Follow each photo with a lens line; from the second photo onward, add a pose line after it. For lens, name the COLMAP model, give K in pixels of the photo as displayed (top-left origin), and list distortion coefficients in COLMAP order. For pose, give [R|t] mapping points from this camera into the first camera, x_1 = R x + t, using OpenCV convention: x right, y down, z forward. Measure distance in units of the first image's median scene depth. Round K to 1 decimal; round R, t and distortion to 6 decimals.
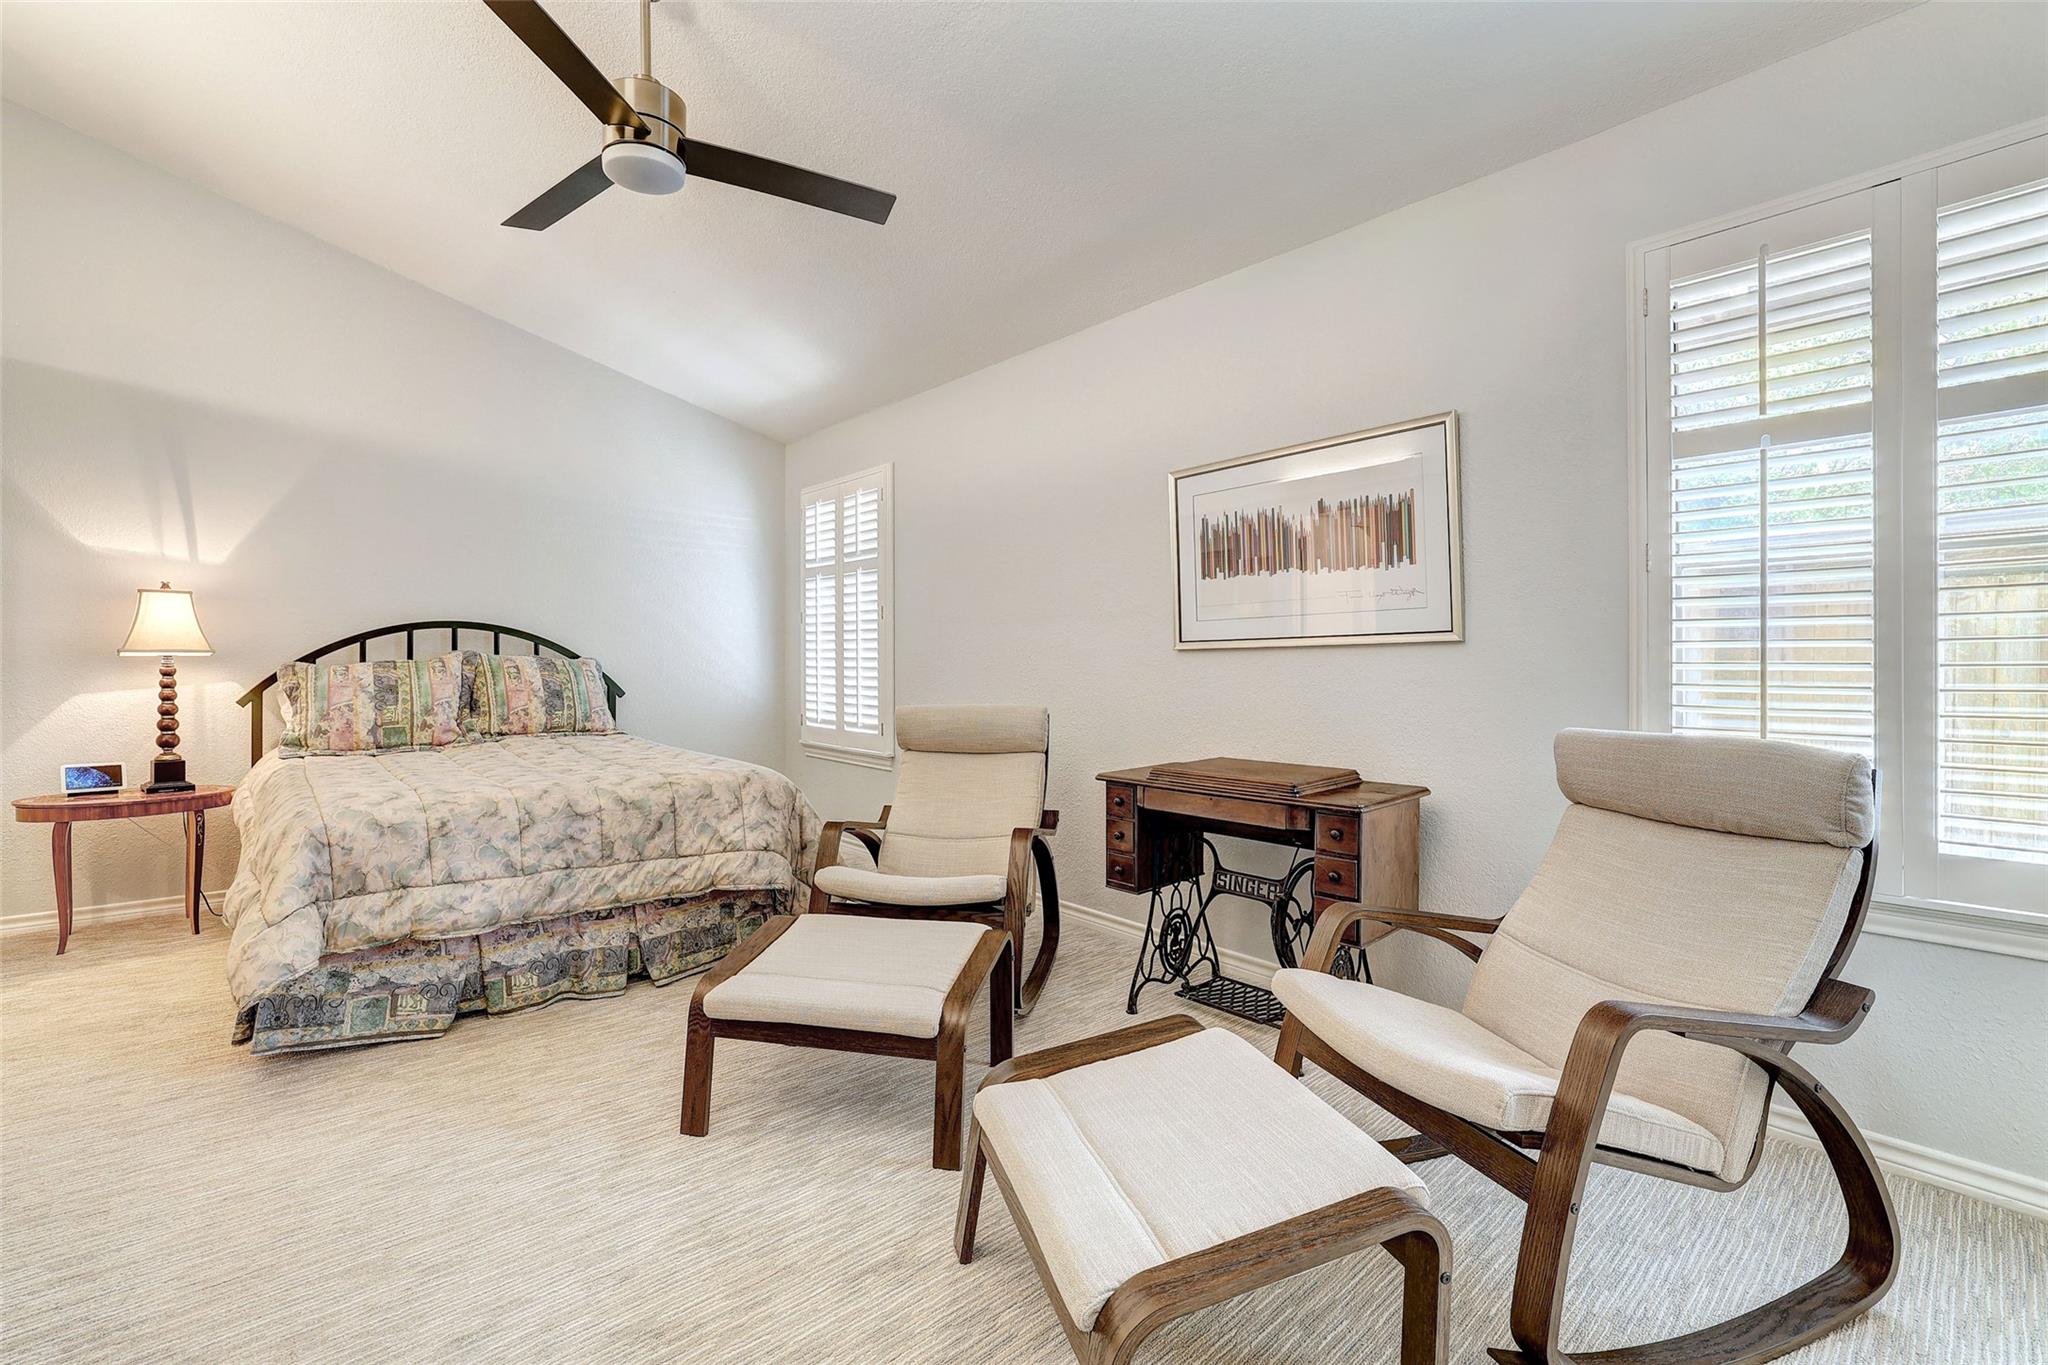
lens RADIAL K [[882.6, 0, 1025.8], [0, 882.6, 661.3], [0, 0, 1]] dist [0.002560, 0.000979]
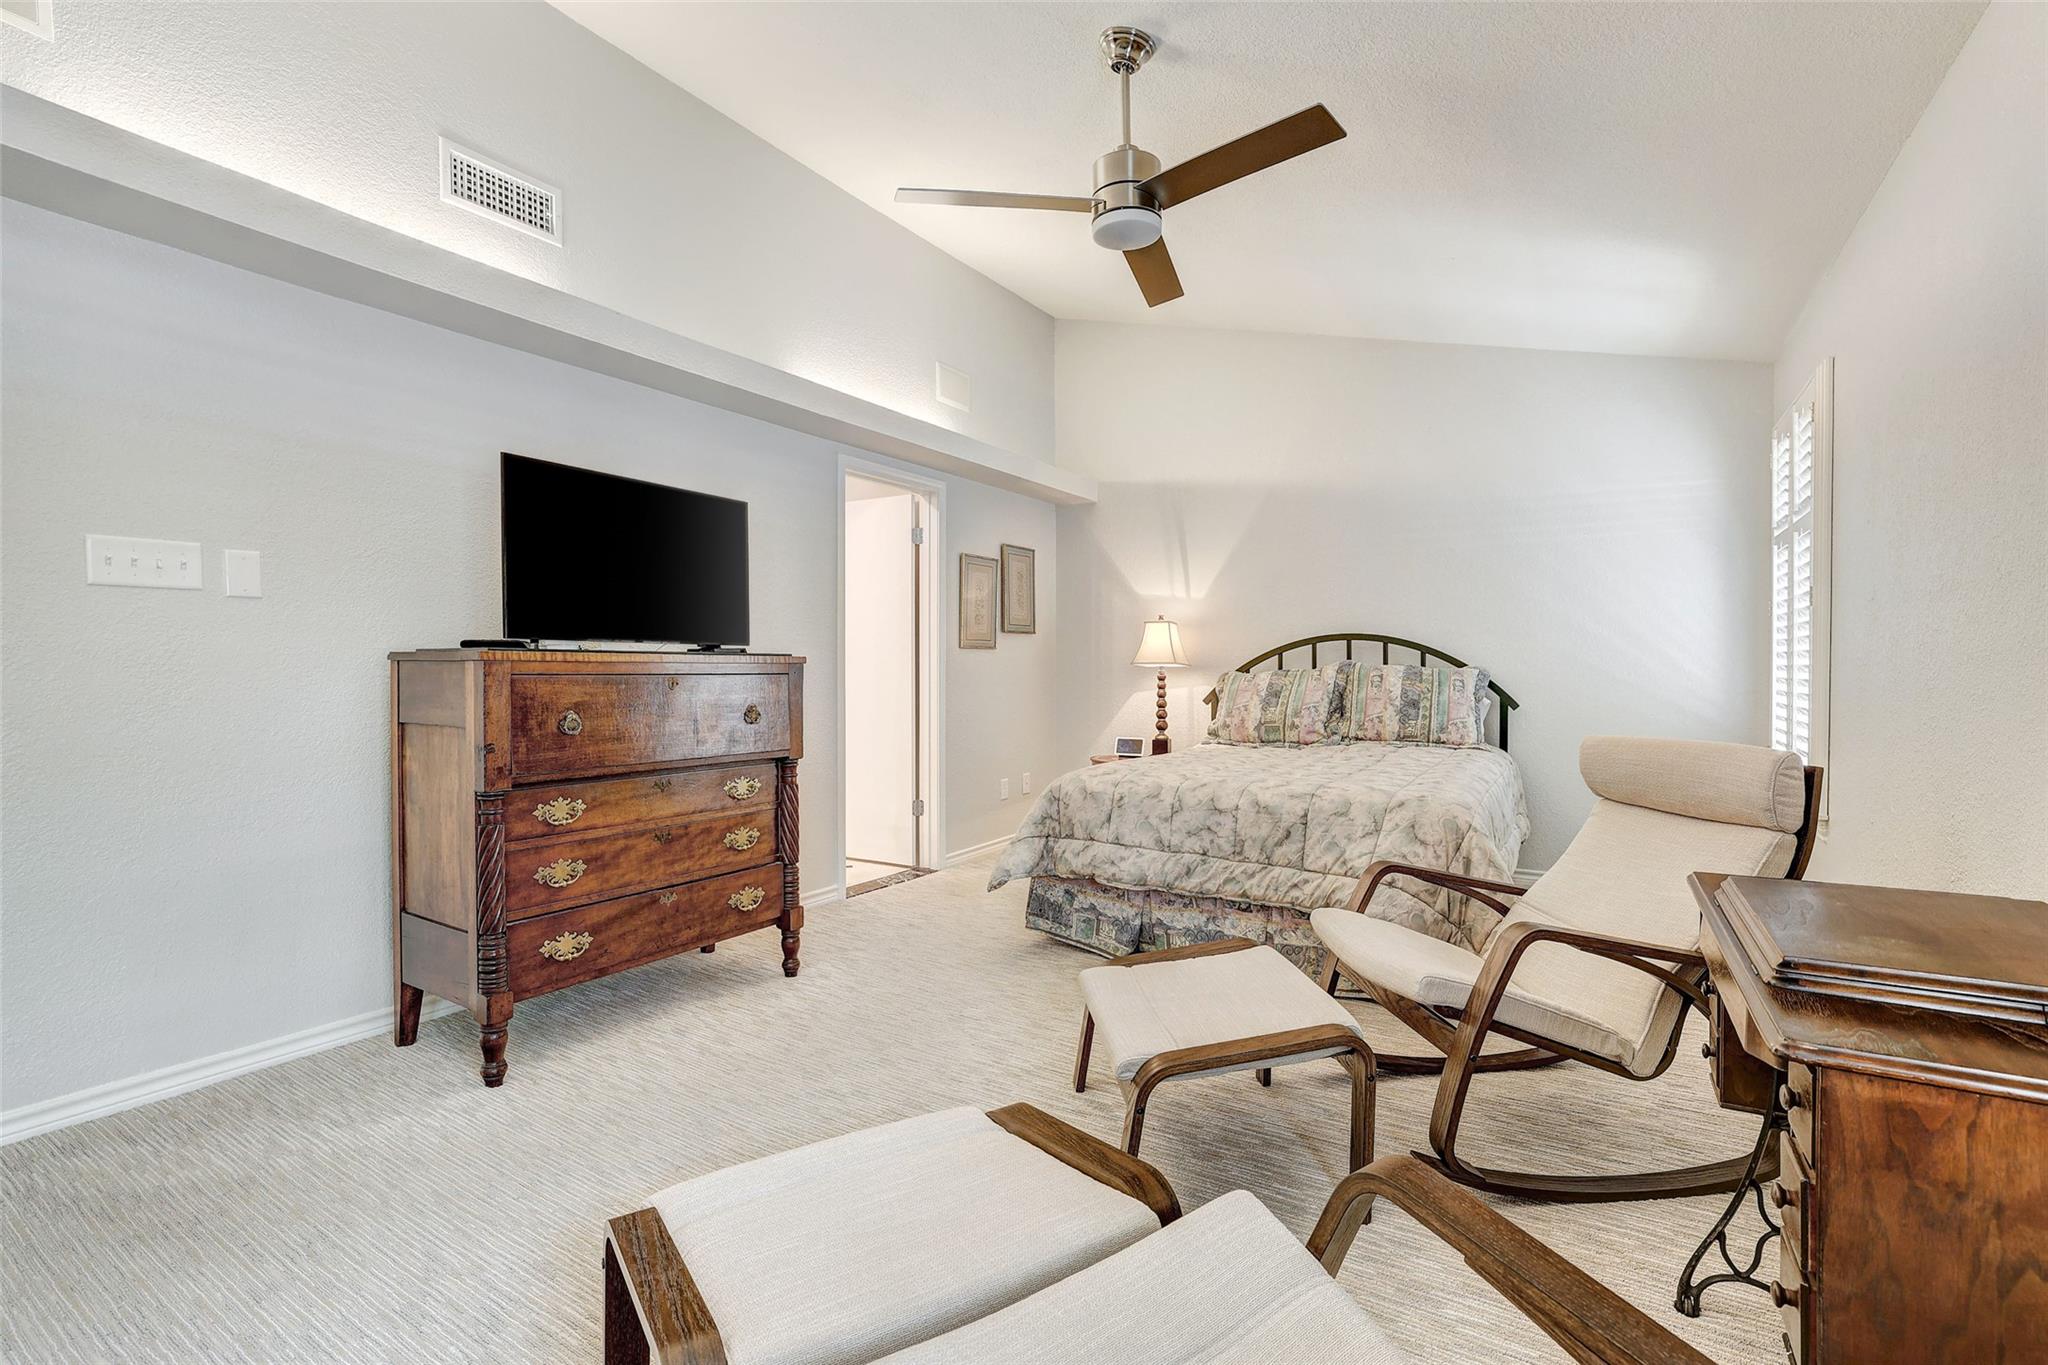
lens RADIAL K [[937.4, 0, 1030.5], [0, 937.4, 680.1], [0, 0, 1]] dist [0.009033, 0.001919]
pose [[0.294809, 0.009033, -0.955513, 0.525314], [0.002261, 0.999946, 0.010151, -0.001111], [0.955553, -0.005153, 0.294773, 0.412812]]
